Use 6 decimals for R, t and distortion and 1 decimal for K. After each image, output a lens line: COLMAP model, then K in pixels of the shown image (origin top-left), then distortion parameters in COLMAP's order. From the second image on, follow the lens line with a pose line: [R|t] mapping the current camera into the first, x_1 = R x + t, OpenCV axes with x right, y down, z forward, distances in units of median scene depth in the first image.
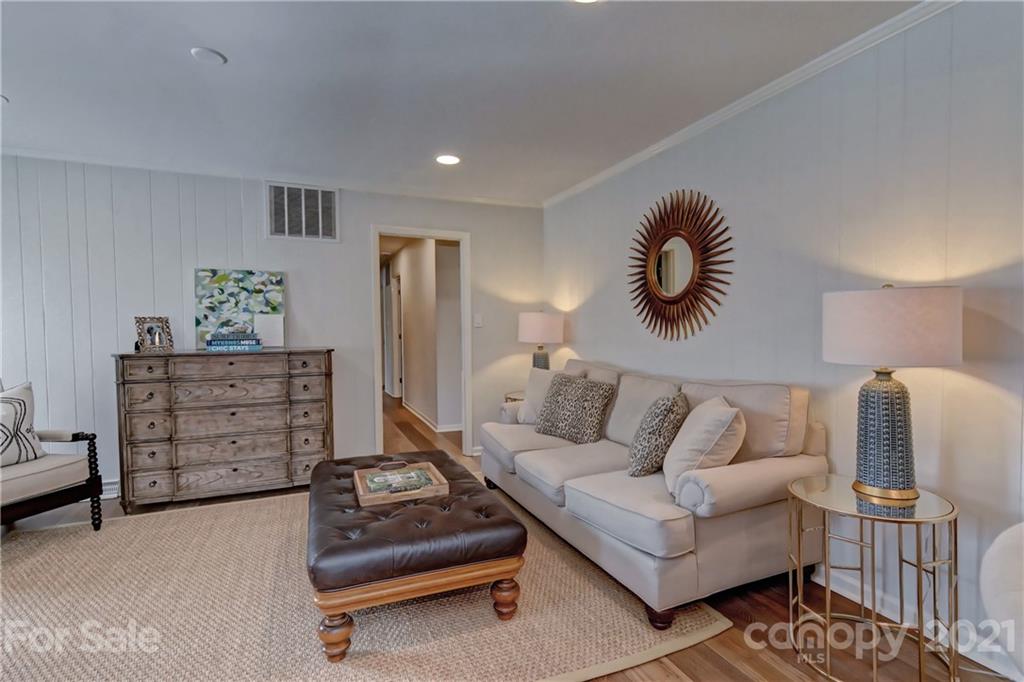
lens RADIAL K [[501.8, 0, 512.0], [0, 501.8, 341.0], [0, 0, 1]] dist [0.002075, 0.000251]
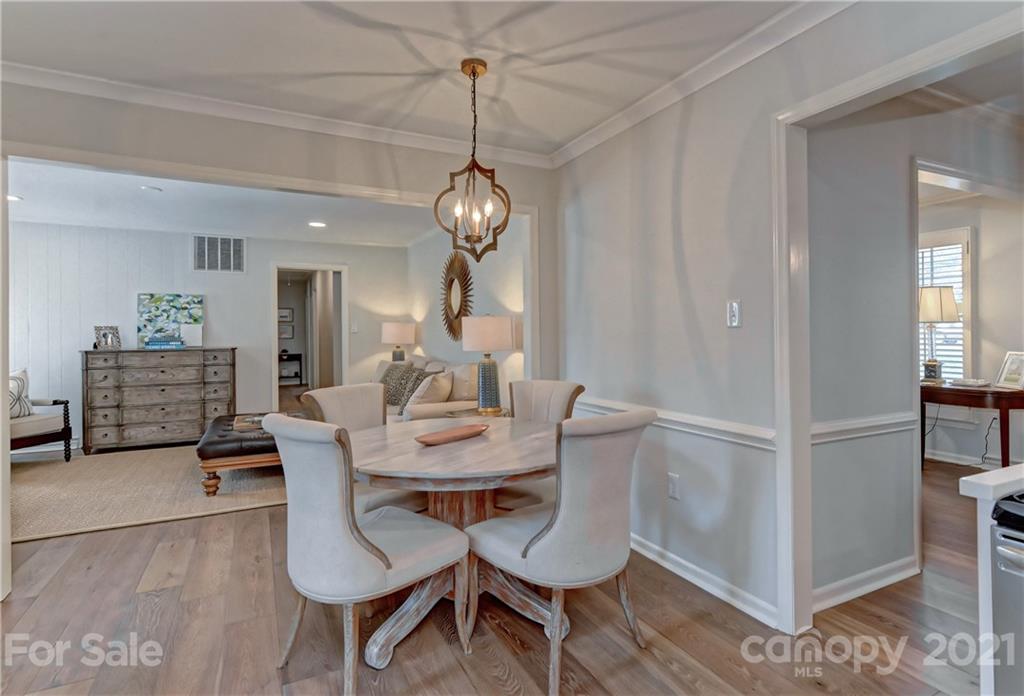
lens RADIAL K [[507.3, 0, 534.3], [0, 507.3, 325.6], [0, 0, 1]] dist [0.001556, 0.000041]
pose [[0.993741, 0.001385, 0.111696, 0.374662], [0.003021, 0.999224, -0.039270, 0.013231], [-0.111664, 0.039361, 0.992966, -0.633553]]
